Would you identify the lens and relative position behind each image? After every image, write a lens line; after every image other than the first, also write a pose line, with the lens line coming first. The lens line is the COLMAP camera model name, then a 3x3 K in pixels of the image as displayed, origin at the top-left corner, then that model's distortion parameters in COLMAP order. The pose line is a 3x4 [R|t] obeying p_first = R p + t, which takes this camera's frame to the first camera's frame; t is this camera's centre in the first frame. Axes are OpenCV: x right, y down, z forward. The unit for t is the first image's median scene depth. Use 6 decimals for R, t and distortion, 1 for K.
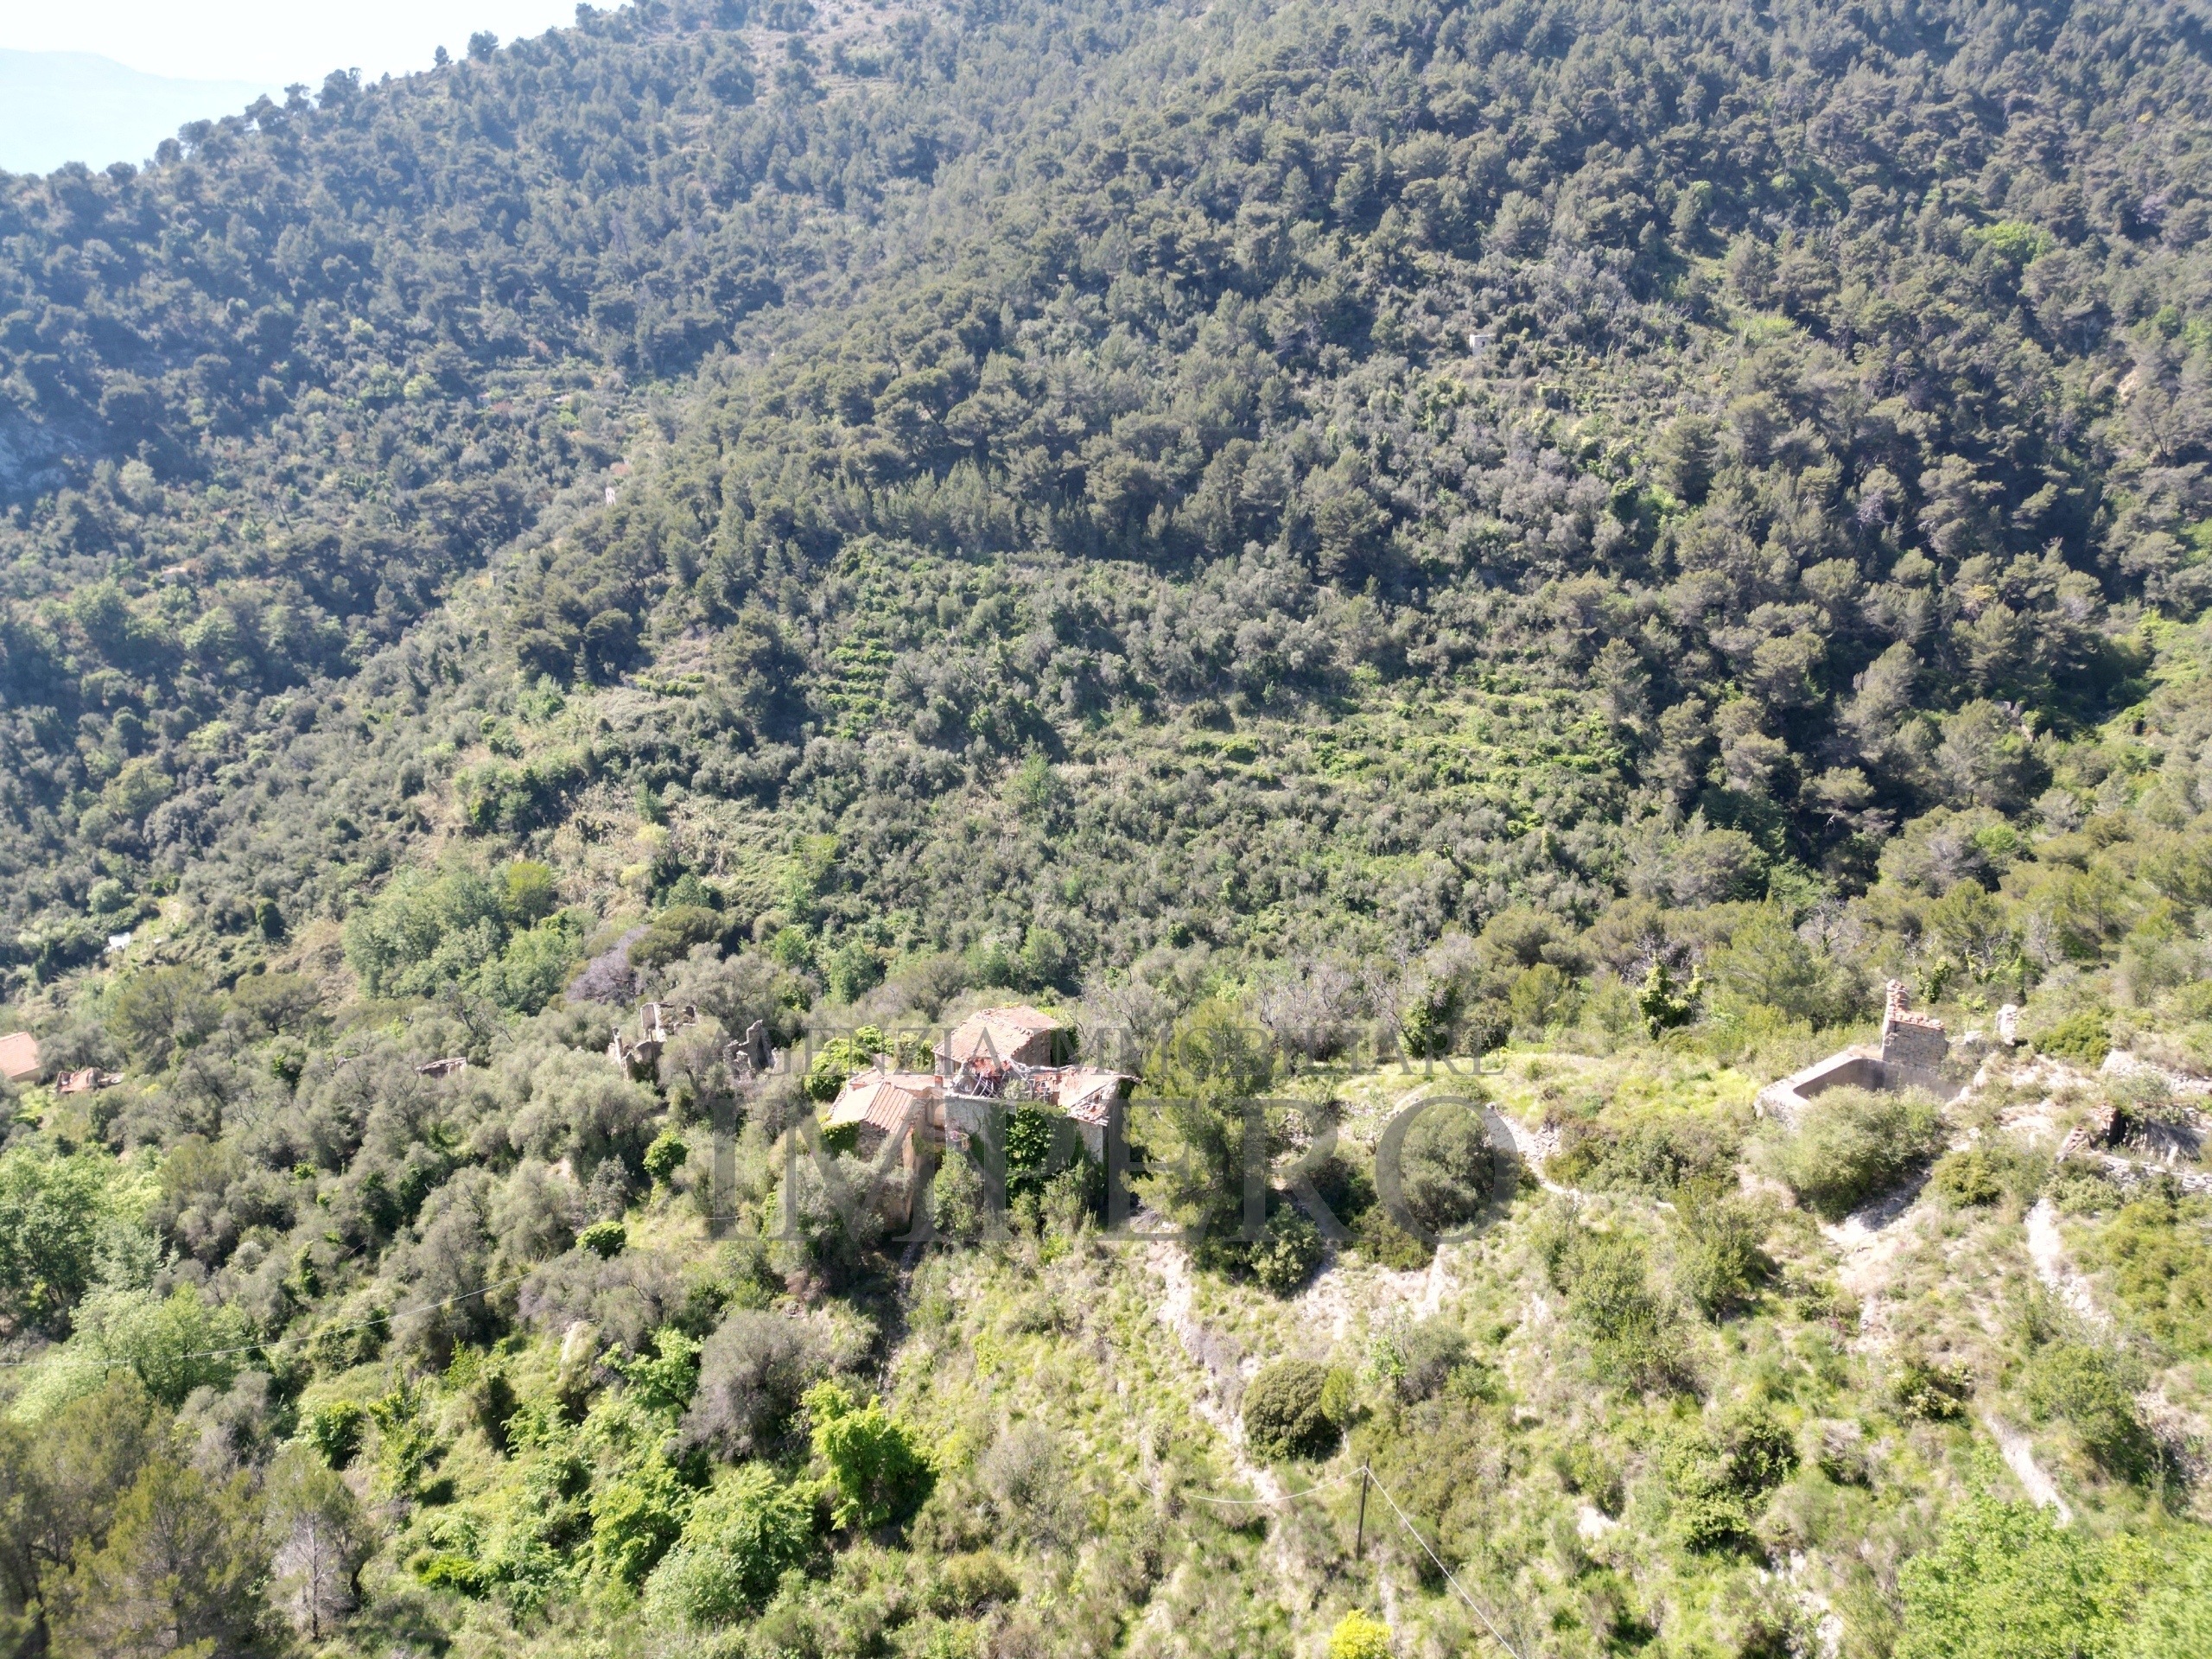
lens RADIAL K [[1545.9, 0, 1116.5], [0, 1545.9, 833.2], [0, 0, 1]] dist [0.078063, -0.076165]
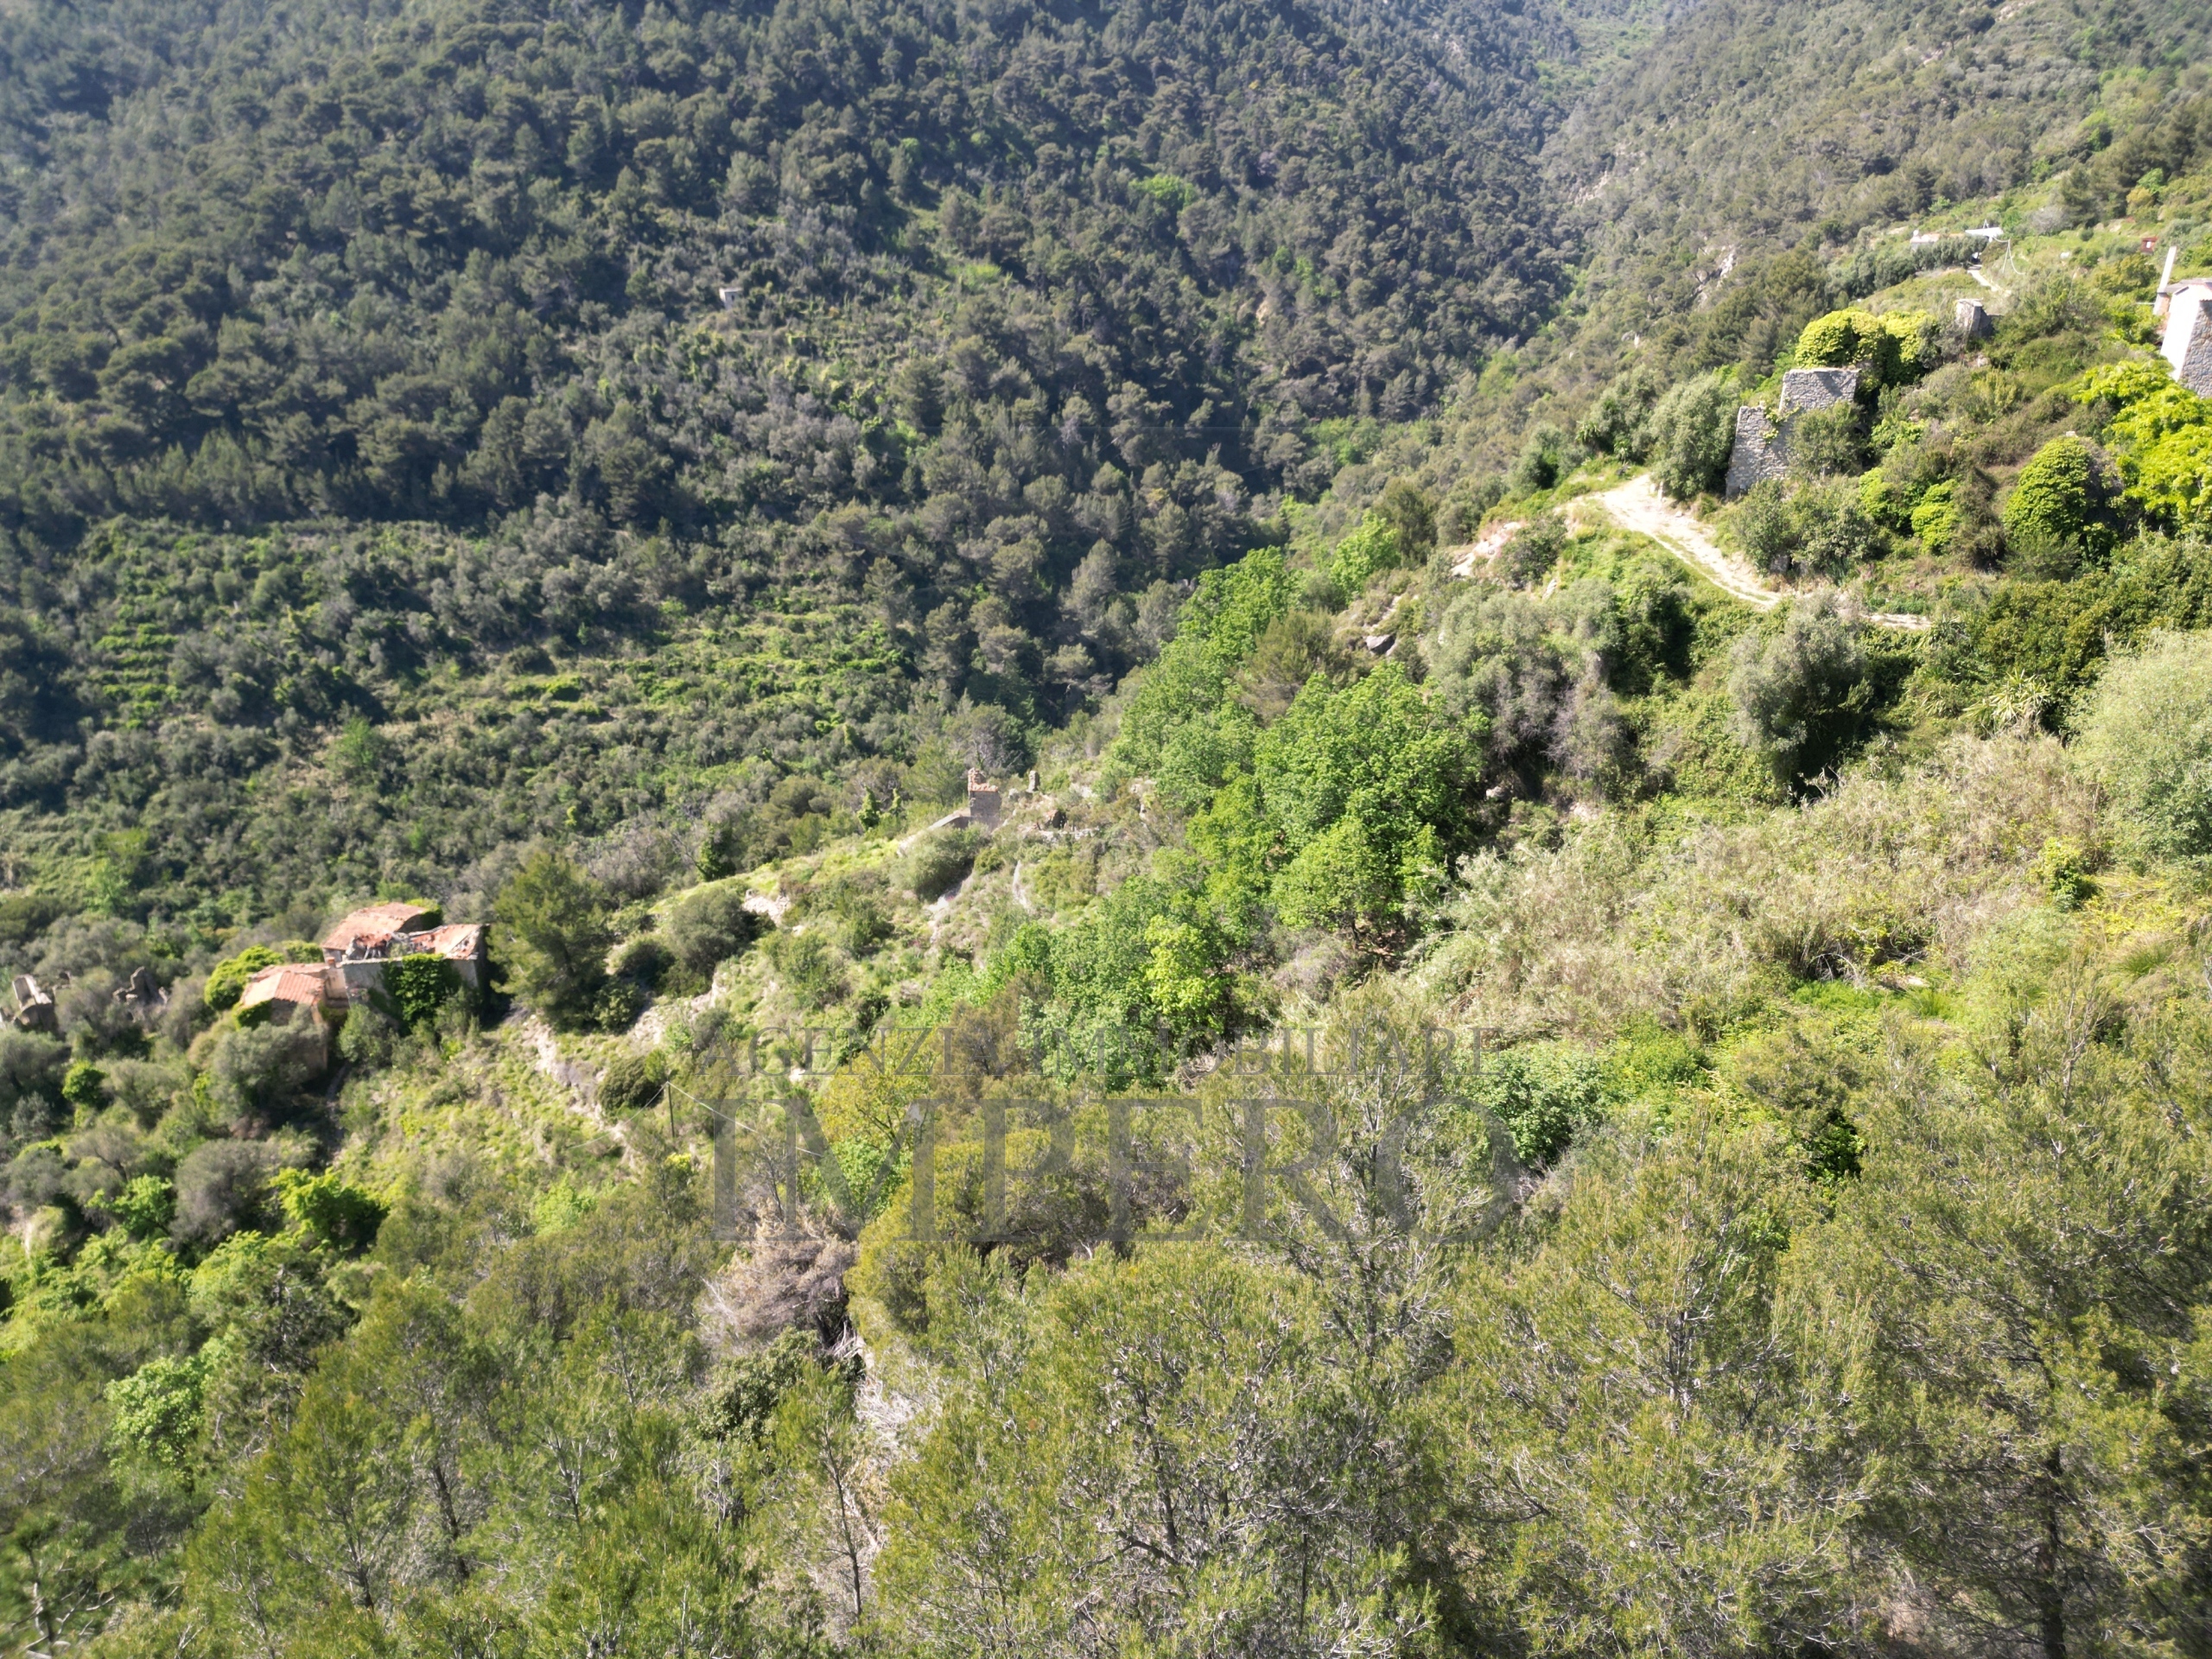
lens RADIAL K [[1554.2, 0, 1116.5], [0, 1554.2, 830.7], [0, 0, 1]] dist [0.062299, -0.057236]
pose [[0.910805, -0.161832, 0.379794, 0.000272], [0.143690, 0.986712, 0.075853, 0.015879], [-0.387023, -0.014514, 0.921956, -0.159710]]
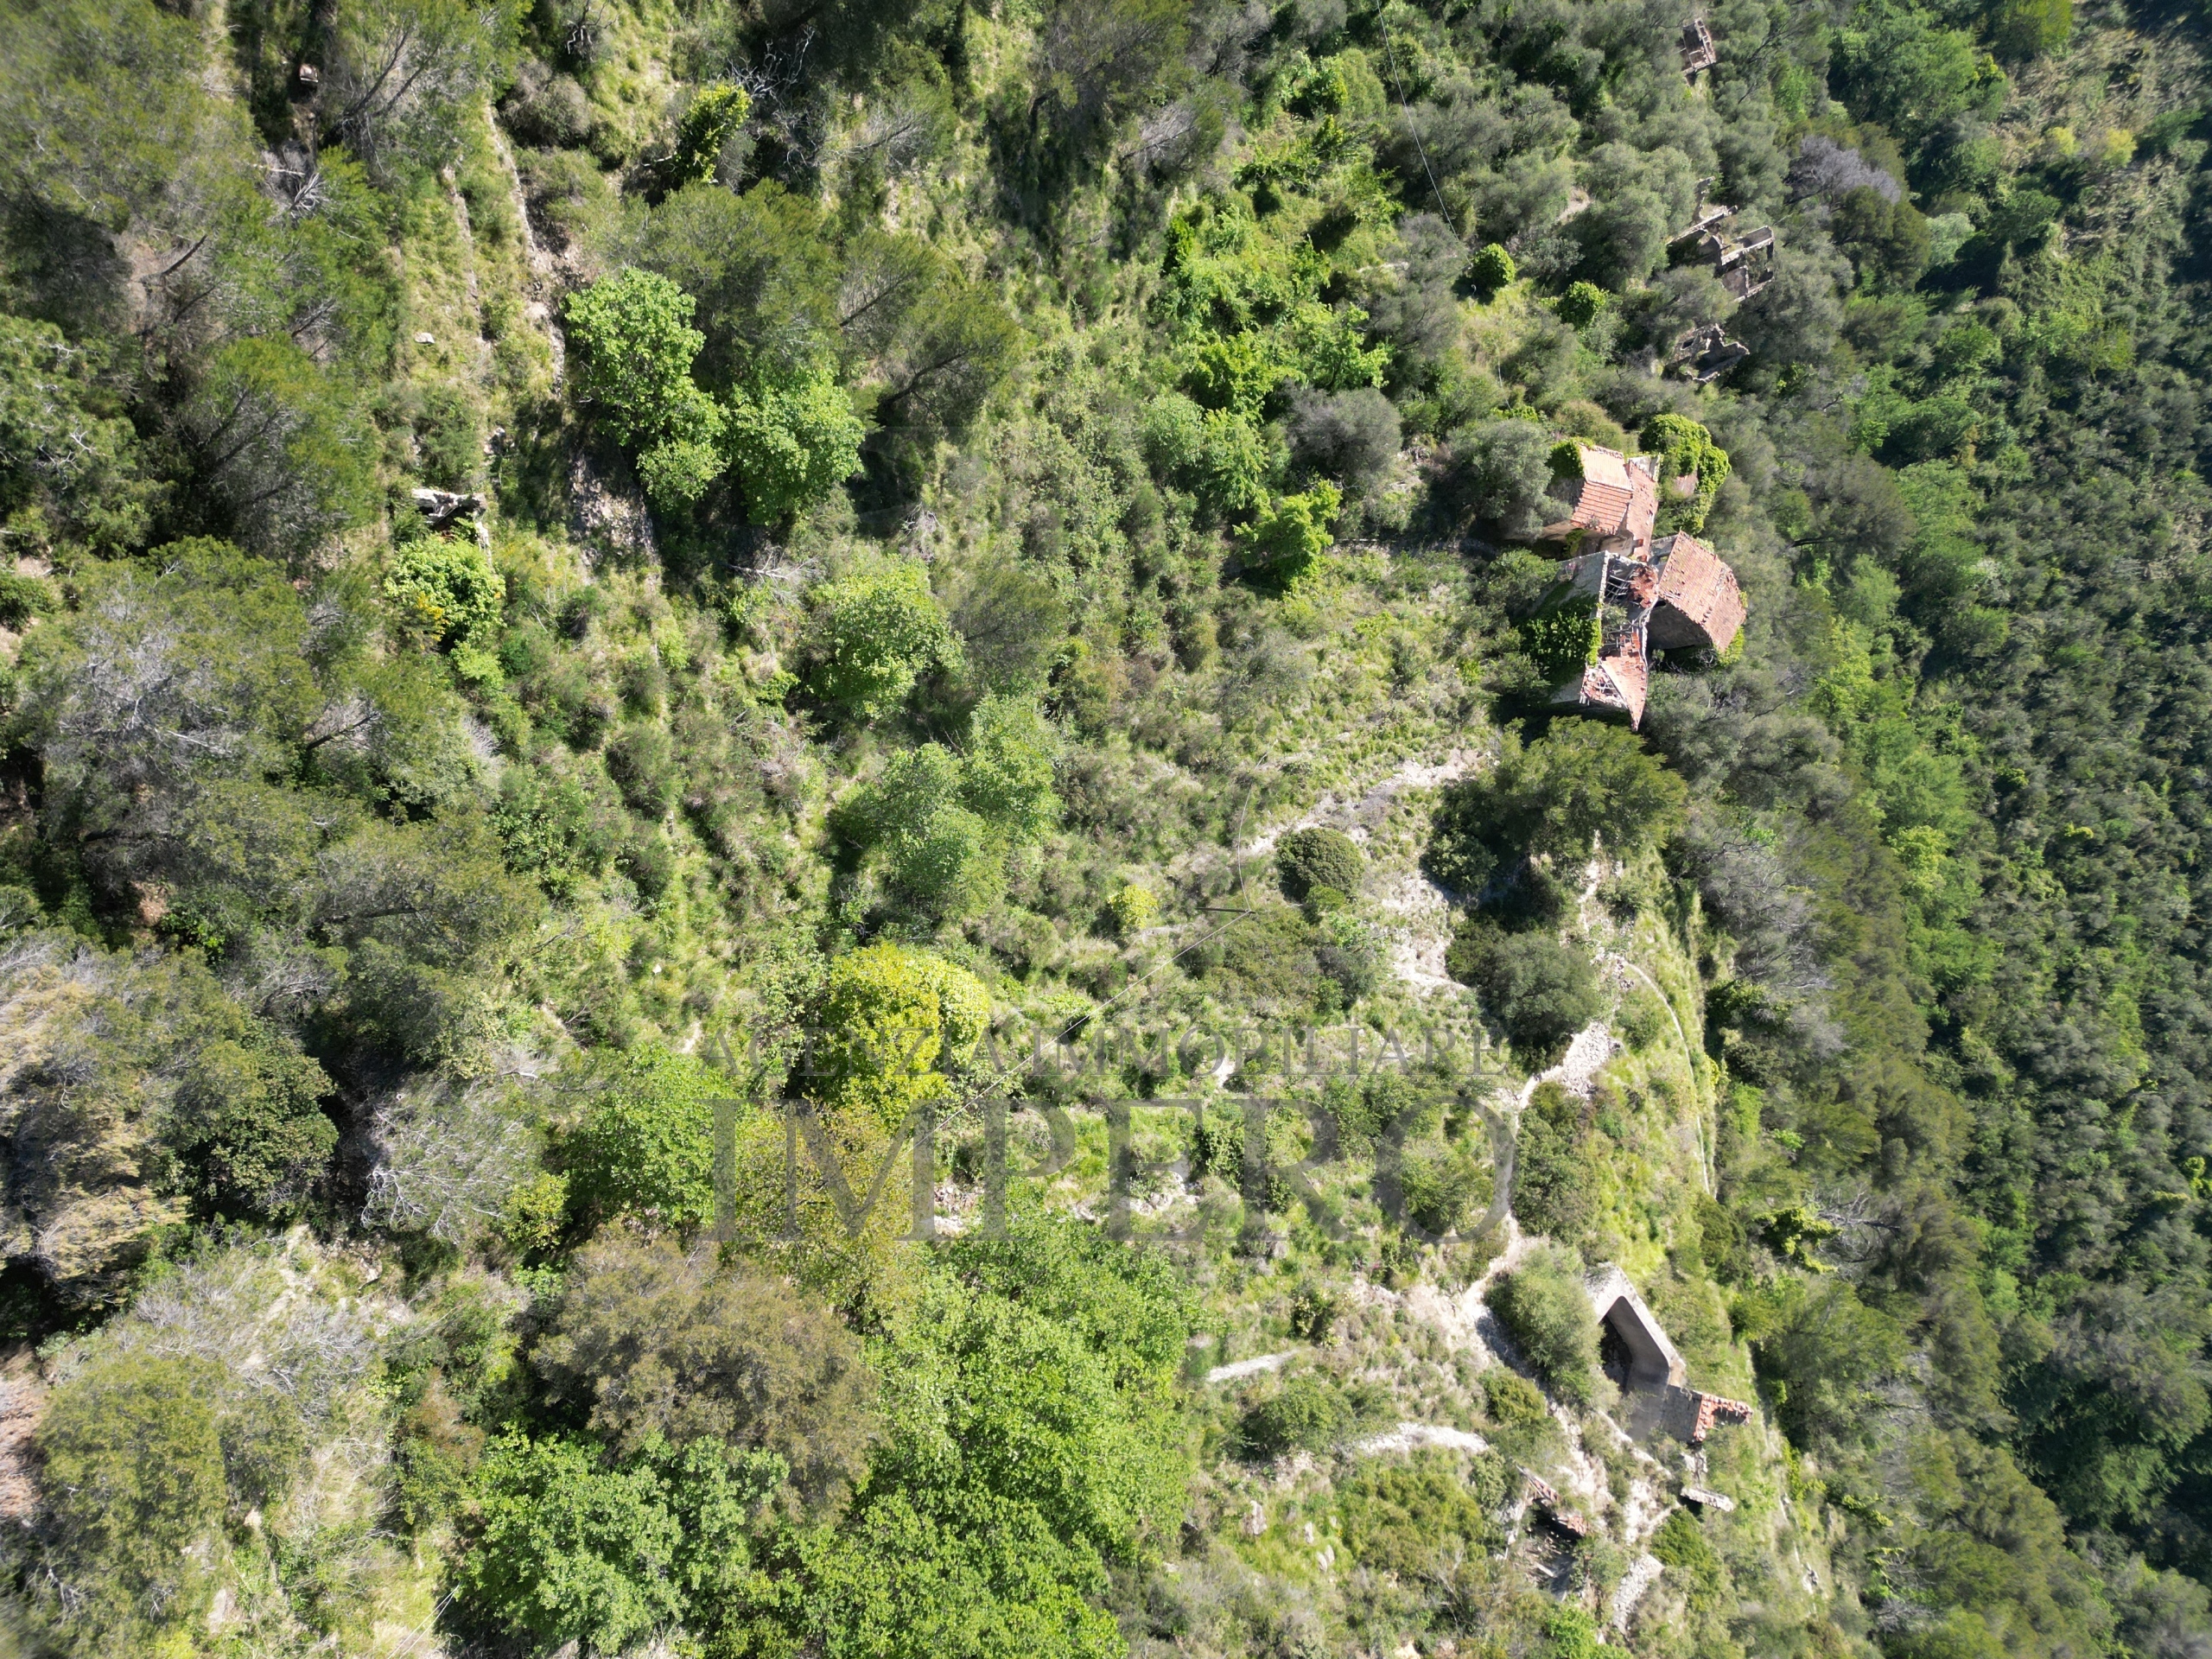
lens RADIAL K [[1549.9, 0, 1122.2], [0, 1549.9, 832.0], [0, 0, 1]] dist [0.069516, -0.059801]
pose [[0.085356, 0.996279, 0.011973, 0.013756], [-0.792546, 0.060609, 0.606793, -0.068679], [0.603809, -0.061282, 0.794770, -0.027653]]
